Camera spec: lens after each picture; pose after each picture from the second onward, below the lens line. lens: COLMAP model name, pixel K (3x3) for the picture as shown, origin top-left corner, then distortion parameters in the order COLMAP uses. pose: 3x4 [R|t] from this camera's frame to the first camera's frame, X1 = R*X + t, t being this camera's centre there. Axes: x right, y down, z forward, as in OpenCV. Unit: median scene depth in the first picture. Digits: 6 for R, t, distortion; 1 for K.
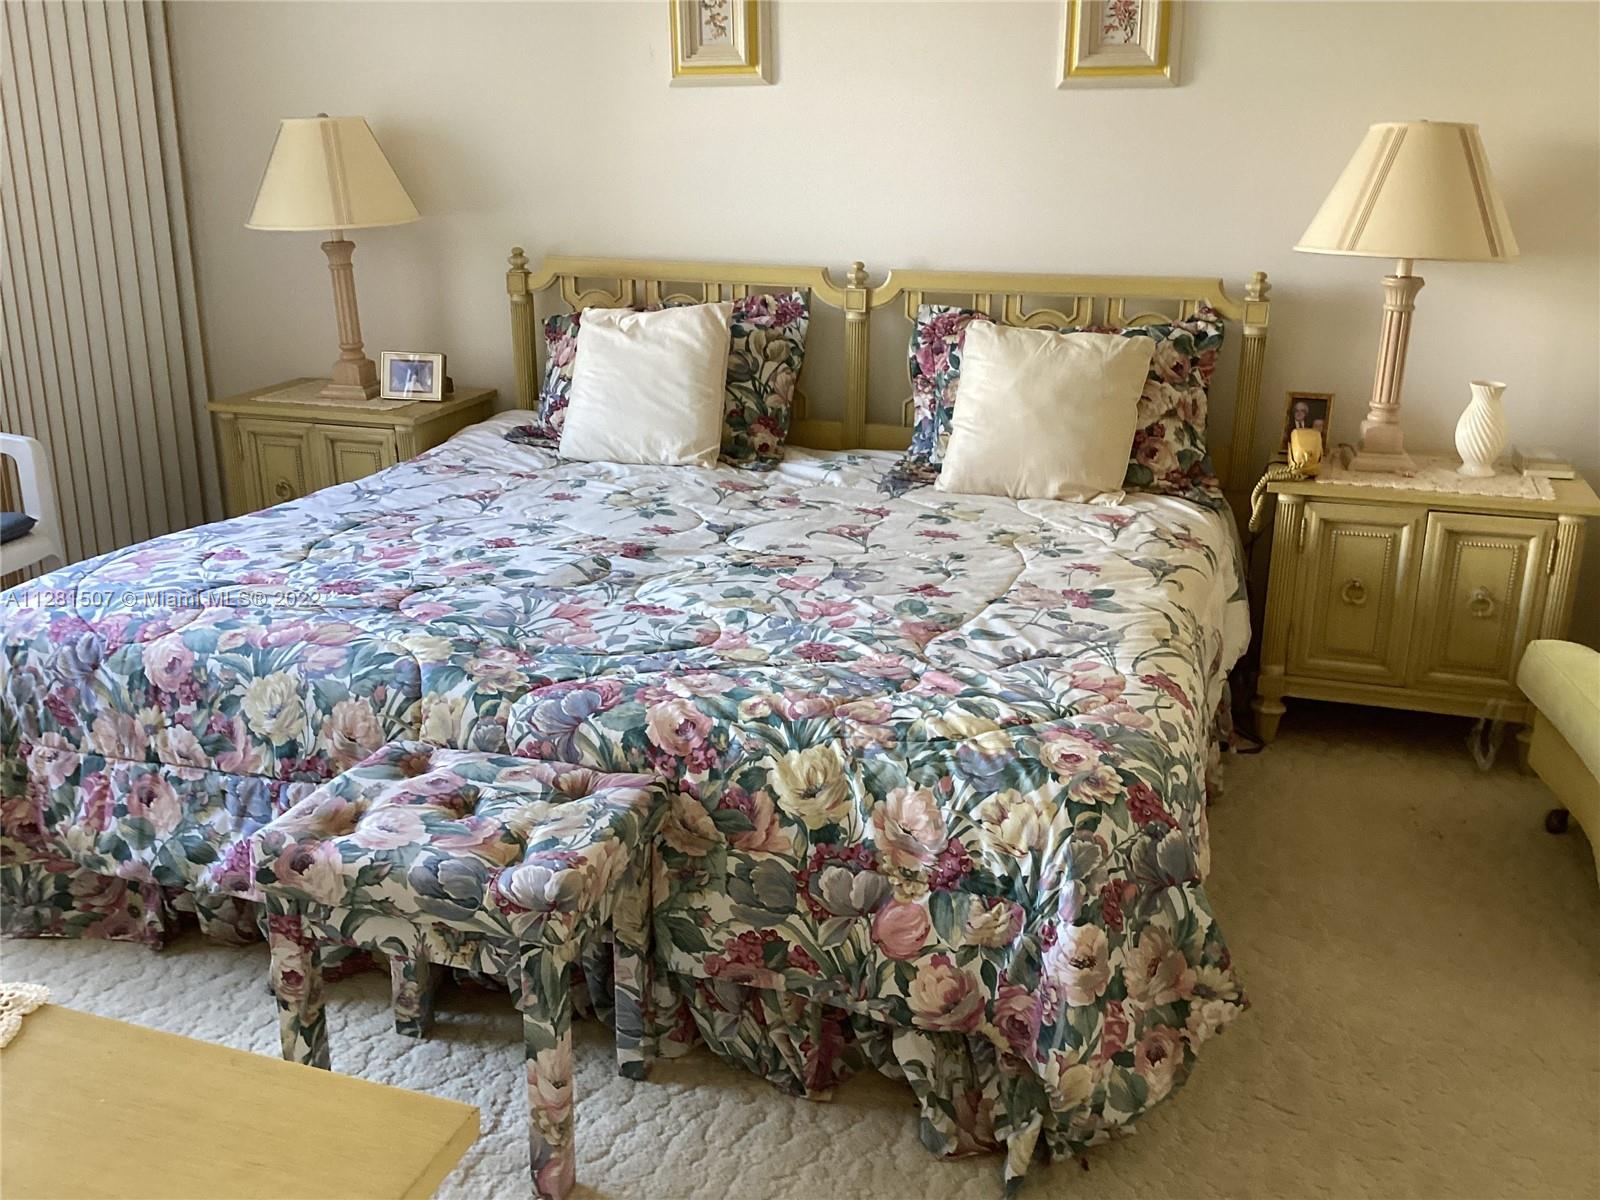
lens RADIAL K [[1465.2, 0, 846.1], [0, 1465.2, 577.6], [0, 0, 1]] dist [0.045477, 0.000000]
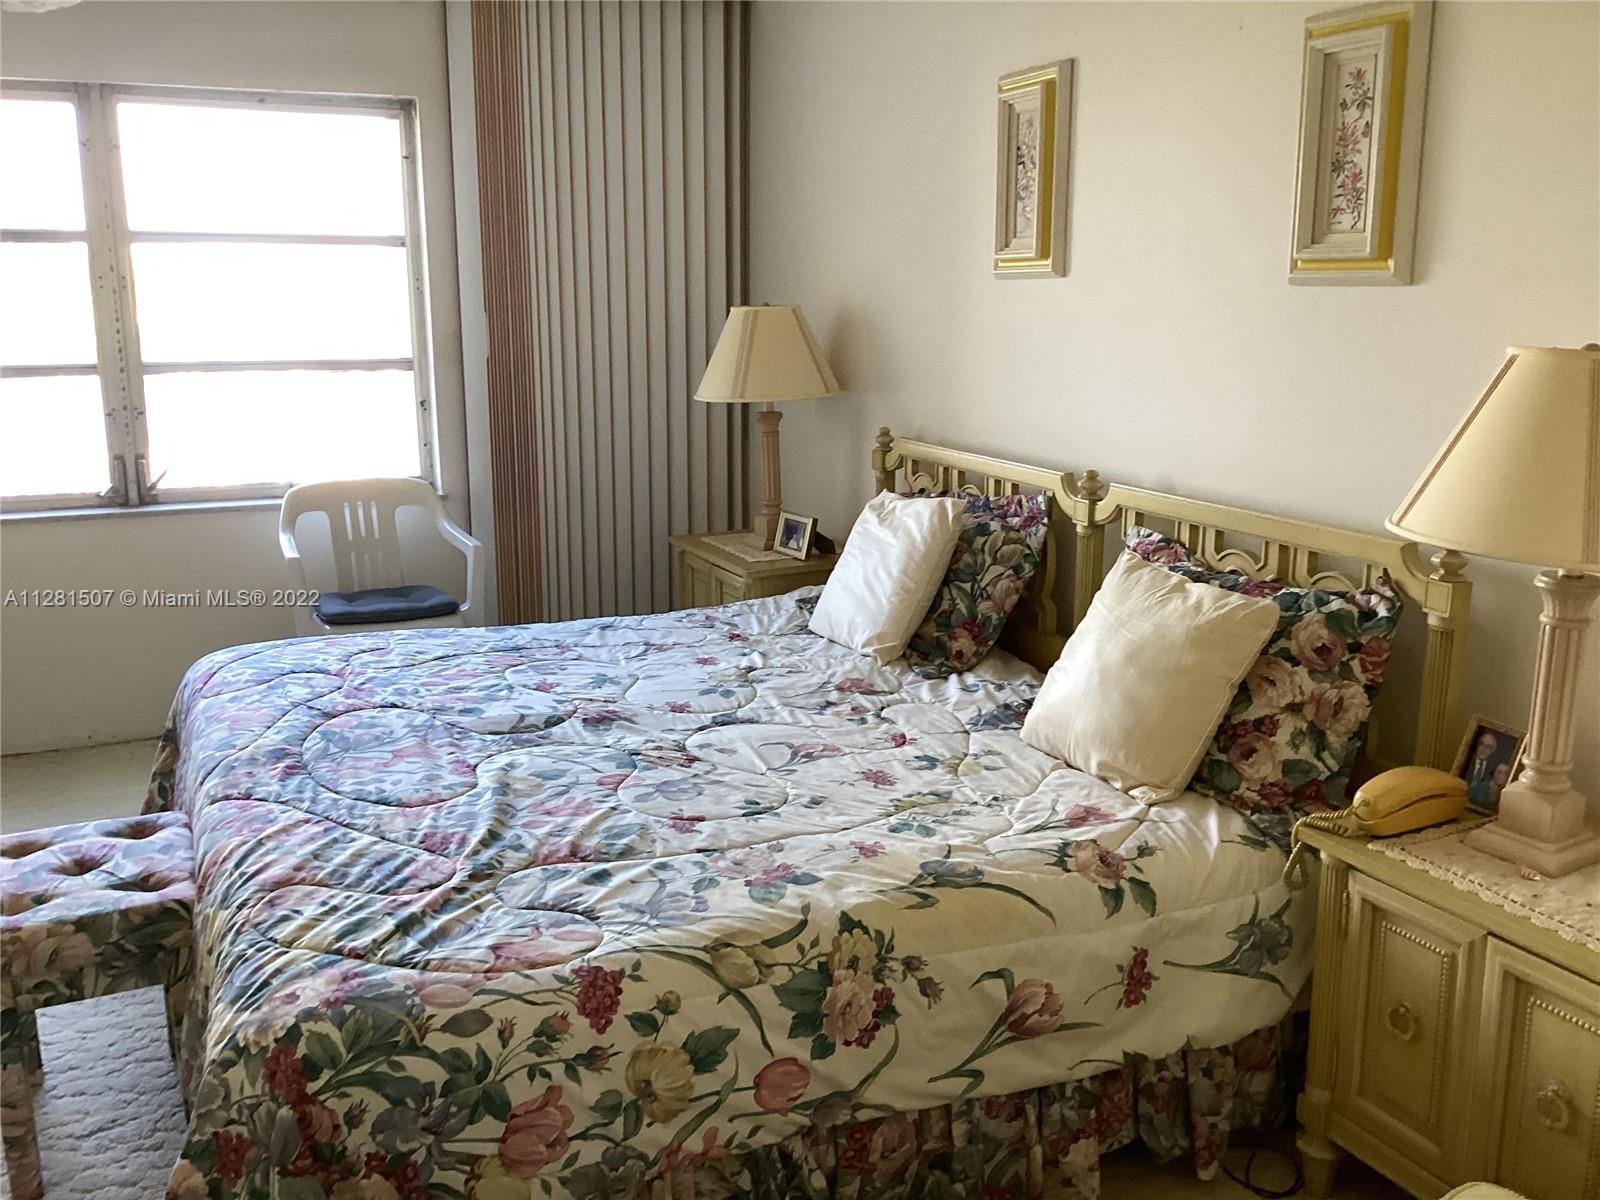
lens RADIAL K [[1465.2, 0, 805.1], [0, 1465.2, 591.6], [0, 0, 1]] dist [0.045477, 0.000000]
pose [[0.679140, 0.154882, -0.717482, 0.607036], [-0.212821, 0.977045, 0.009466, -0.128735], [0.702478, 0.146267, 0.696513, 0.300827]]
